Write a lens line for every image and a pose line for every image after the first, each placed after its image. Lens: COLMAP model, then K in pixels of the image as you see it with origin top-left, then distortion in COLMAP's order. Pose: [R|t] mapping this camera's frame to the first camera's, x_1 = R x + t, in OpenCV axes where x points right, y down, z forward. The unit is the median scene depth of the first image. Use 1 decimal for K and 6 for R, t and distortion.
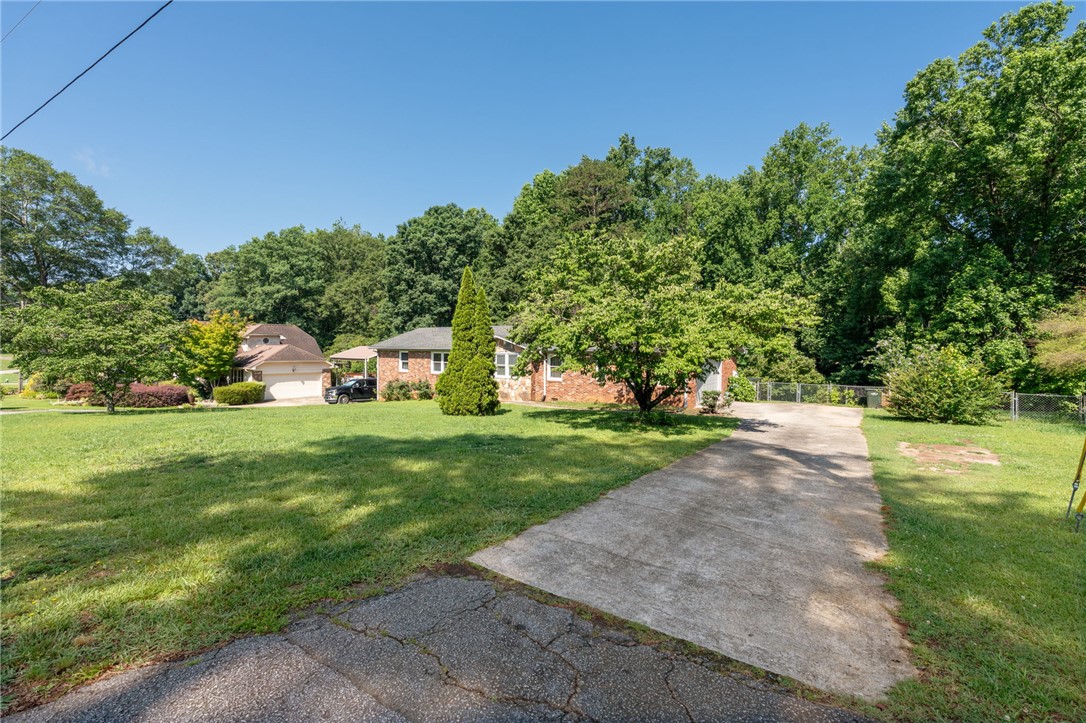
lens RADIAL K [[458.4, 0, 543.0], [0, 458.4, 361.5], [0, 0, 1]] dist [-0.008774, 0.000142]
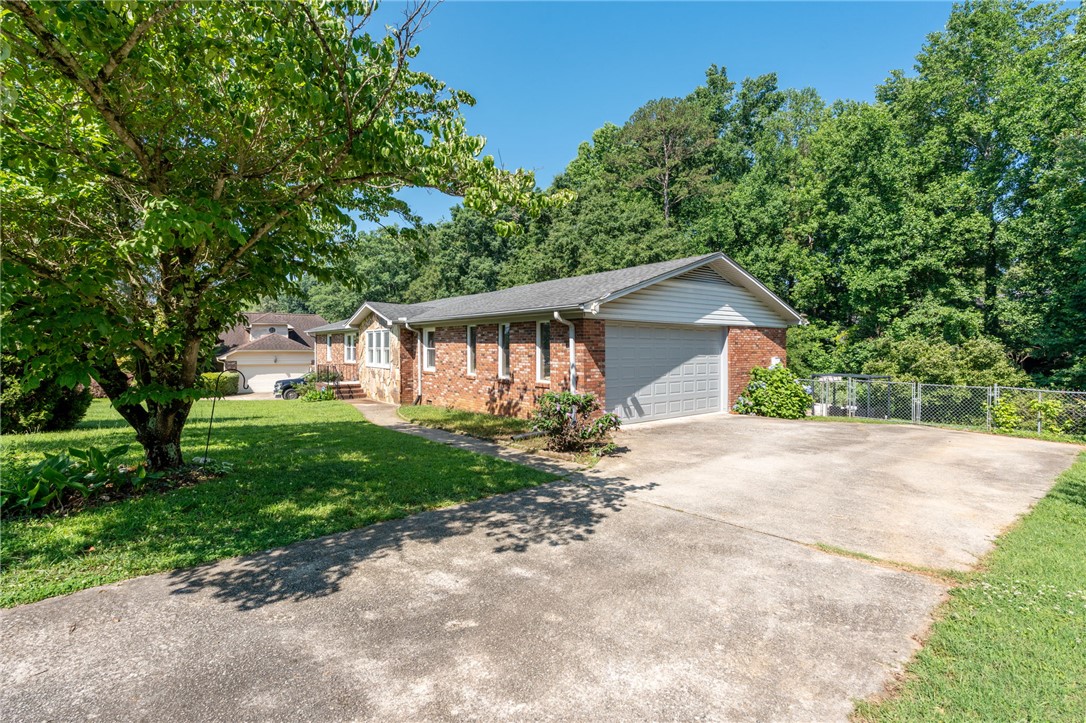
lens RADIAL K [[460.0, 0, 544.3], [0, 460.0, 344.3], [0, 0, 1]] dist [-0.006155, -0.000430]
pose [[0.954807, -0.008890, -0.297094, 0.157300], [-0.001589, 0.999386, -0.035013, 0.012027], [0.297222, 0.033902, 0.954206, 0.209075]]
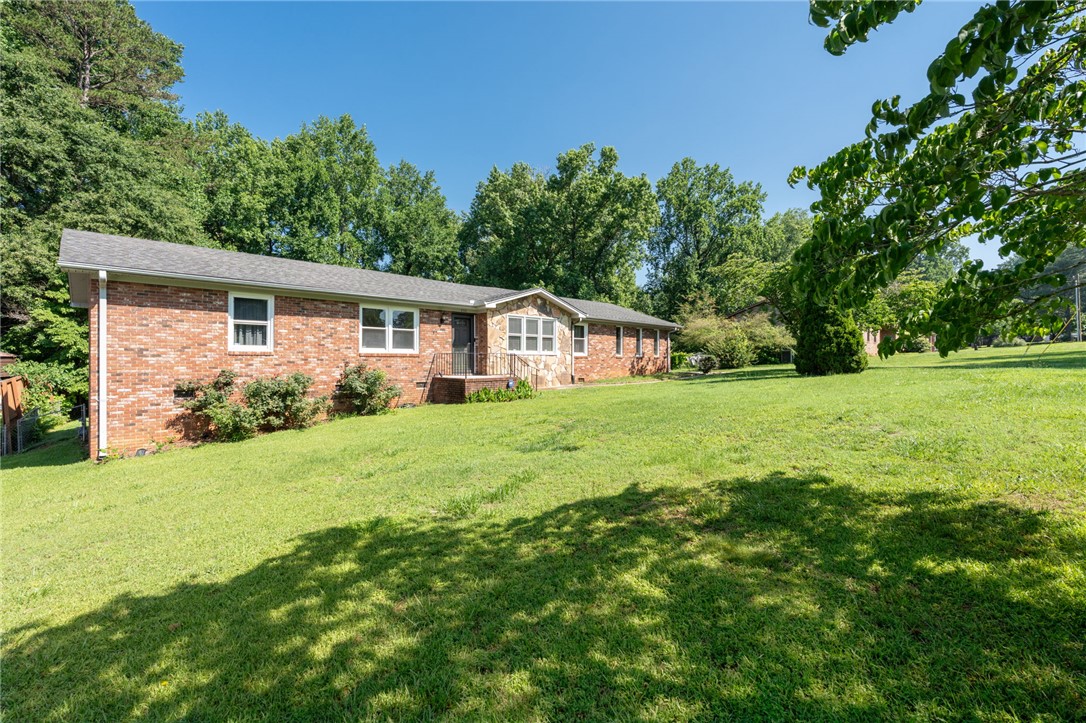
lens RADIAL K [[463.3, 0, 543.0], [0, 463.3, 361.5], [0, 0, 1]] dist [-0.011534, -0.000156]
pose [[0.201257, -0.014995, 0.979424, -0.350389], [0.027397, 0.999578, 0.009673, 0.018856], [-0.979155, 0.024887, 0.201583, 0.404364]]
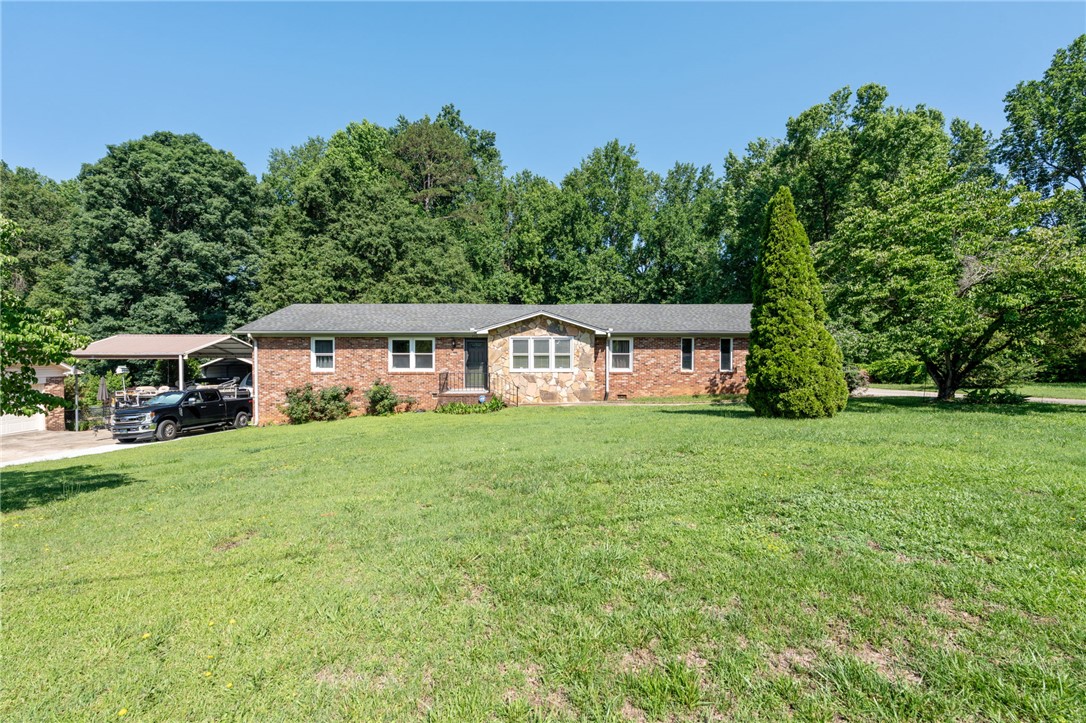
lens RADIAL K [[463.3, 0, 543.0], [0, 463.3, 361.5], [0, 0, 1]] dist [-0.011534, -0.000156]
pose [[0.819020, -0.022815, 0.573311, -0.237829], [0.025864, 0.999661, 0.002834, 0.008357], [-0.573181, 0.012507, 0.819333, 0.195344]]
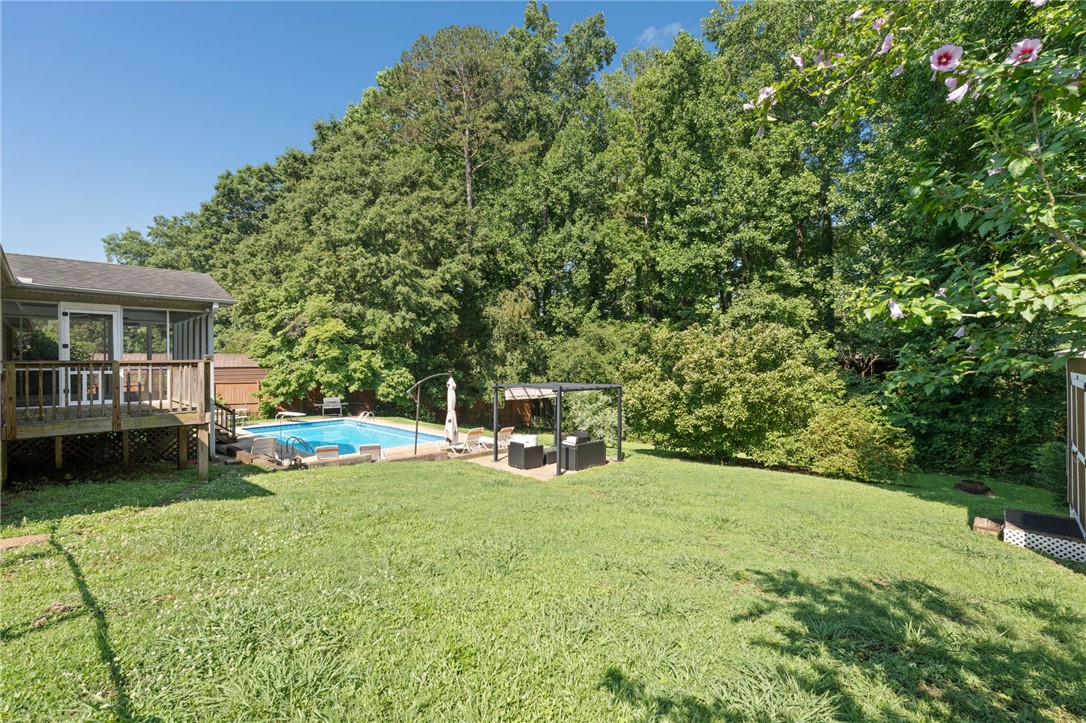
lens RADIAL K [[465.9, 0, 543.0], [0, 465.9, 361.5], [0, 0, 1]] dist [-0.009126, 0.000372]
pose [[0.990344, -0.019701, -0.137228, 0.327128], [0.015979, 0.999475, -0.028171, 0.019454], [0.137711, 0.025706, 0.990139, 0.458003]]
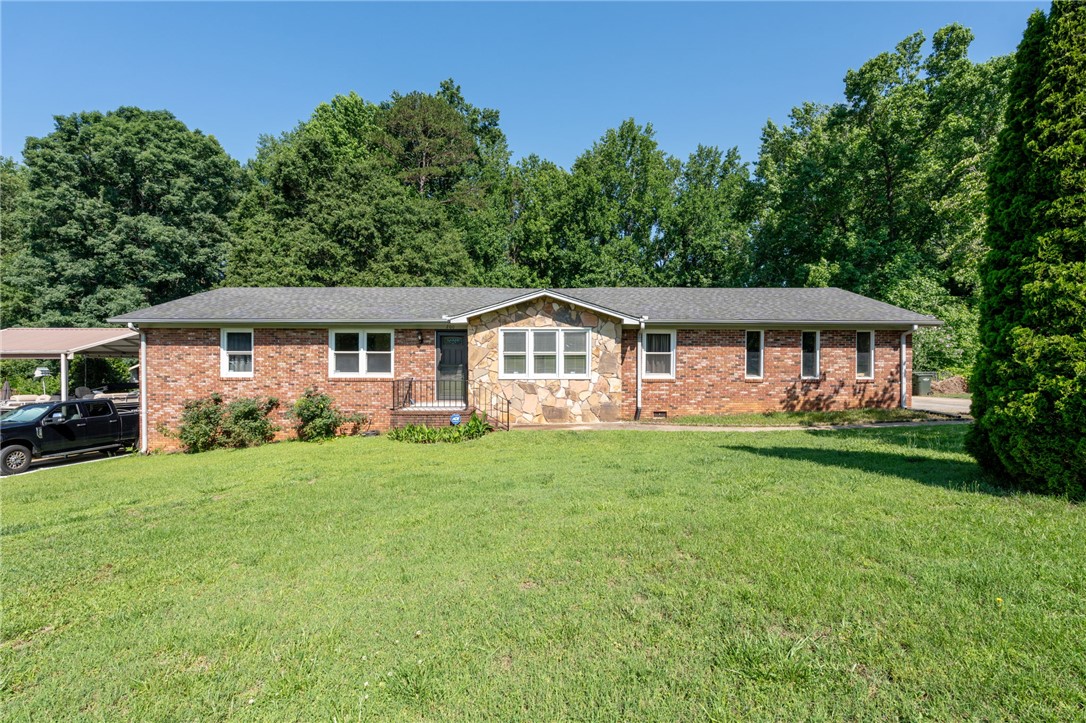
lens RADIAL K [[465.9, 0, 543.0], [0, 465.9, 361.5], [0, 0, 1]] dist [-0.009126, 0.000372]
pose [[0.830981, -0.017646, 0.556021, -0.176514], [0.023052, 0.999731, -0.002725, 0.008834], [-0.555823, 0.015082, 0.831164, 0.277816]]
